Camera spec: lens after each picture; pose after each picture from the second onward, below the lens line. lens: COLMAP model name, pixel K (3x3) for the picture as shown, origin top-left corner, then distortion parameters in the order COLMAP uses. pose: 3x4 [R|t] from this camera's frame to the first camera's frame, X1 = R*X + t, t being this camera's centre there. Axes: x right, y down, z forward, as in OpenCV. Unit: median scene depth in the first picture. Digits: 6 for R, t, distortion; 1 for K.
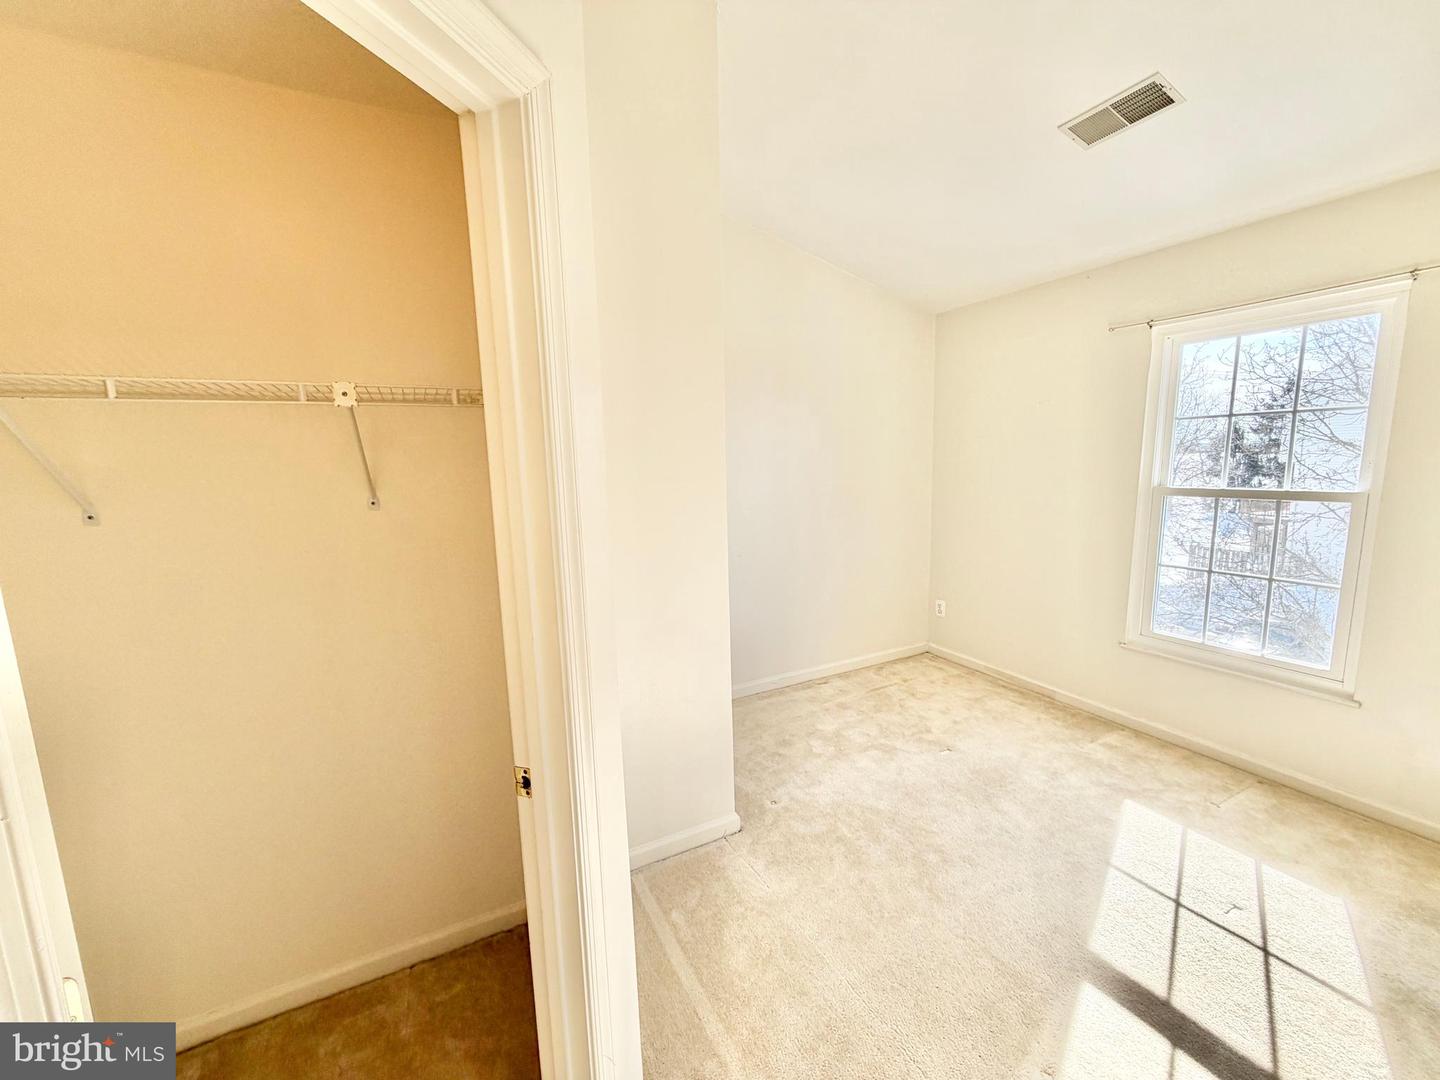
lens RADIAL K [[572.4, 0, 718.7], [0, 572.4, 539.8], [0, 0, 1]] dist [-0.001629, 0.000736]
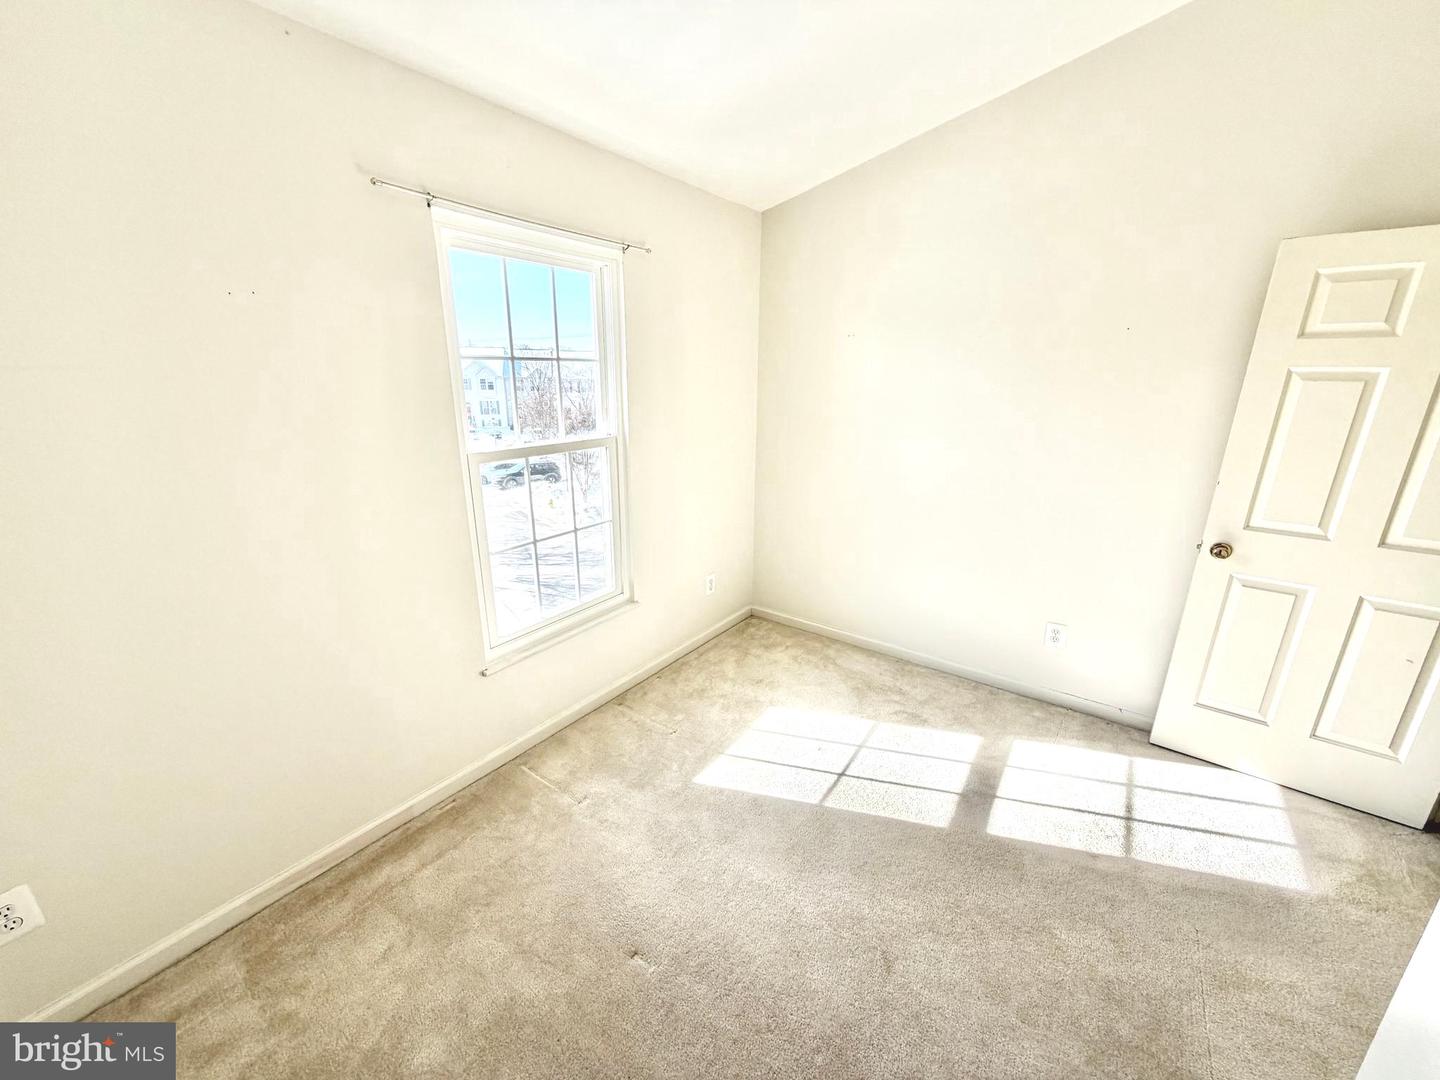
lens RADIAL K [[572.4, 0, 712.9], [0, 572.4, 542.8], [0, 0, 1]] dist [-0.001629, 0.000736]
pose [[-0.446395, -0.231849, 0.864279, -0.025563], [0.136145, 0.937010, 0.321678, -0.220184], [-0.884419, 0.261262, -0.386711, 1.292673]]
